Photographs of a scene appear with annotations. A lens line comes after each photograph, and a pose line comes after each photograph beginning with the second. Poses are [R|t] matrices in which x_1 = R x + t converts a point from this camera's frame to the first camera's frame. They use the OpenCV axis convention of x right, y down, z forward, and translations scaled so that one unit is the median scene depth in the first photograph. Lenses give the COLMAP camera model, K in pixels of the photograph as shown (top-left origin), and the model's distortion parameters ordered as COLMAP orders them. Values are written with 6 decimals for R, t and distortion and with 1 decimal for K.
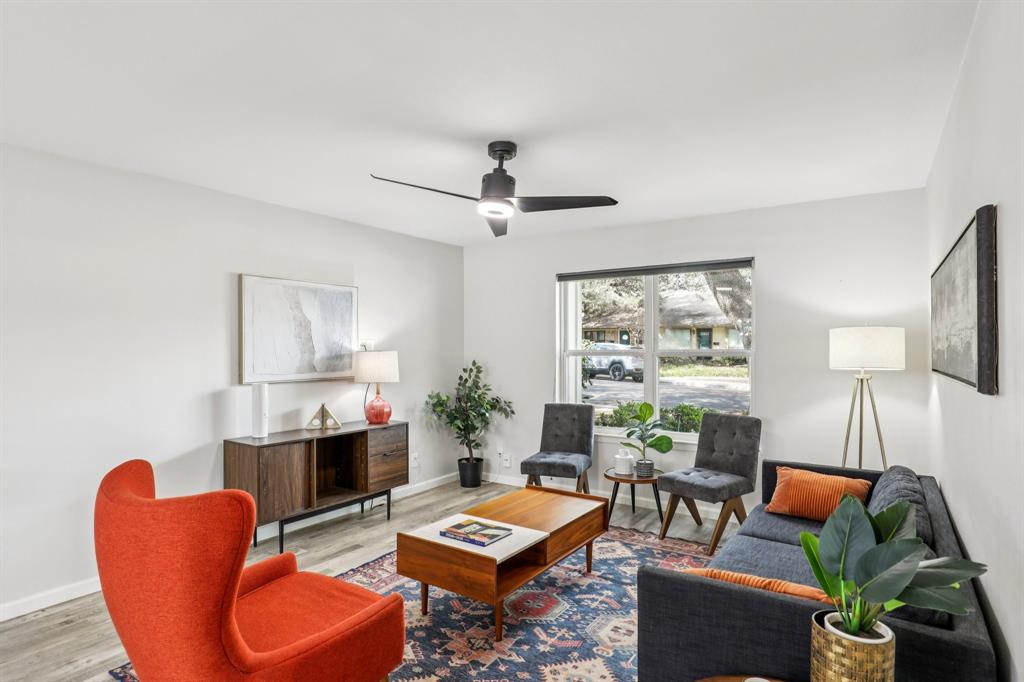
lens RADIAL K [[558.9, 0, 512.0], [0, 558.9, 341.0], [0, 0, 1]] dist [-0.000031, -0.000068]
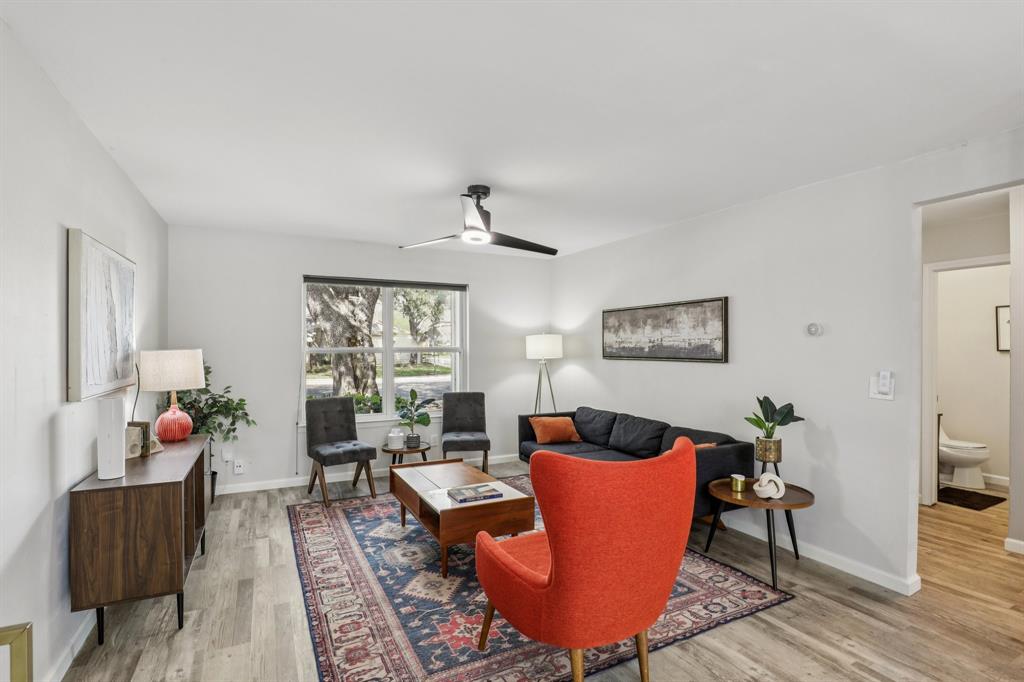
lens RADIAL K [[494.9, 0, 512.0], [0, 494.9, 341.0], [0, 0, 1]] dist [-0.000670, -0.000065]
pose [[0.492093, 0.010781, 0.870476, -0.782034], [-0.010097, 0.999927, -0.006676, 0.007896], [-0.870484, -0.005504, 0.492165, 0.308329]]
